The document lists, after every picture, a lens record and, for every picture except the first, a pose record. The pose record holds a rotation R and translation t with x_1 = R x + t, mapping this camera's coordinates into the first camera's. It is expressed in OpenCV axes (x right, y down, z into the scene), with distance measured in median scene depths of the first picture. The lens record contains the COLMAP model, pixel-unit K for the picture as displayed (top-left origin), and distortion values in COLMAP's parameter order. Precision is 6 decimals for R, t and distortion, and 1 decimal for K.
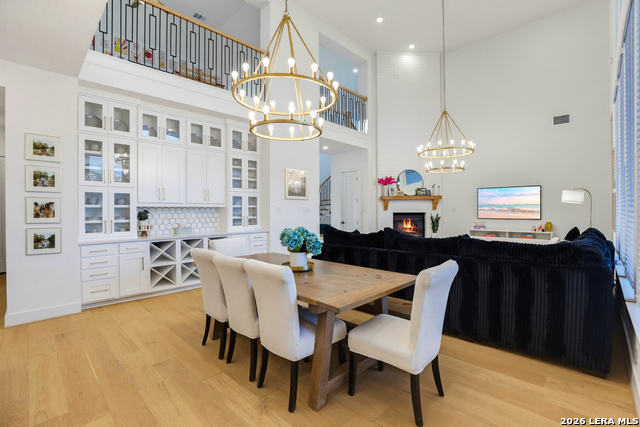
lens RADIAL K [[297.4, 0, 322.7], [0, 297.4, 213.8], [0, 0, 1]] dist [-0.038920, 0.008416]
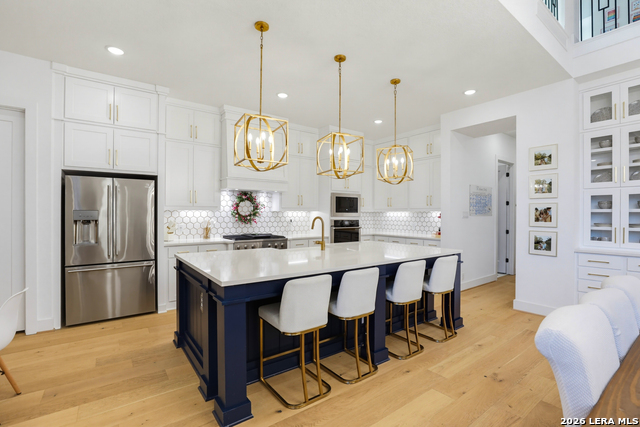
lens RADIAL K [[297.4, 0, 321.1], [0, 297.4, 211.1], [0, 0, 1]] dist [-0.038920, 0.008416]
pose [[-0.175386, -0.002735, -0.984496, 0.258256], [-0.012723, 0.999919, -0.000511, -0.015545], [0.984418, 0.012436, -0.175407, 0.367278]]
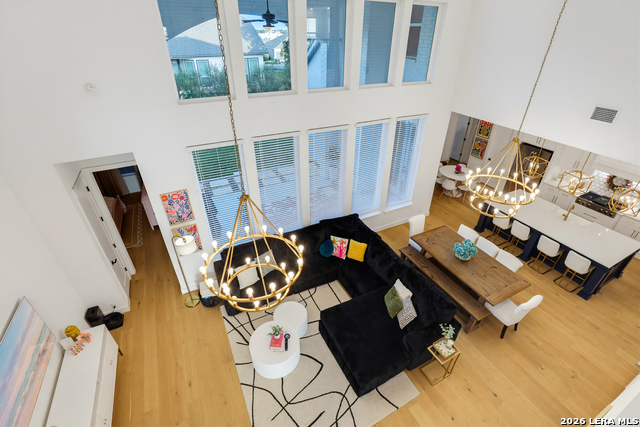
lens RADIAL K [[297.4, 0, 318.5], [0, 297.4, 213.8], [0, 0, 1]] dist [-0.038920, 0.008416]
pose [[-0.942724, -0.173450, 0.284931, 0.305173], [0.010185, 0.838814, 0.544323, -1.054693], [-0.333417, 0.516048, -0.789004, 2.367033]]
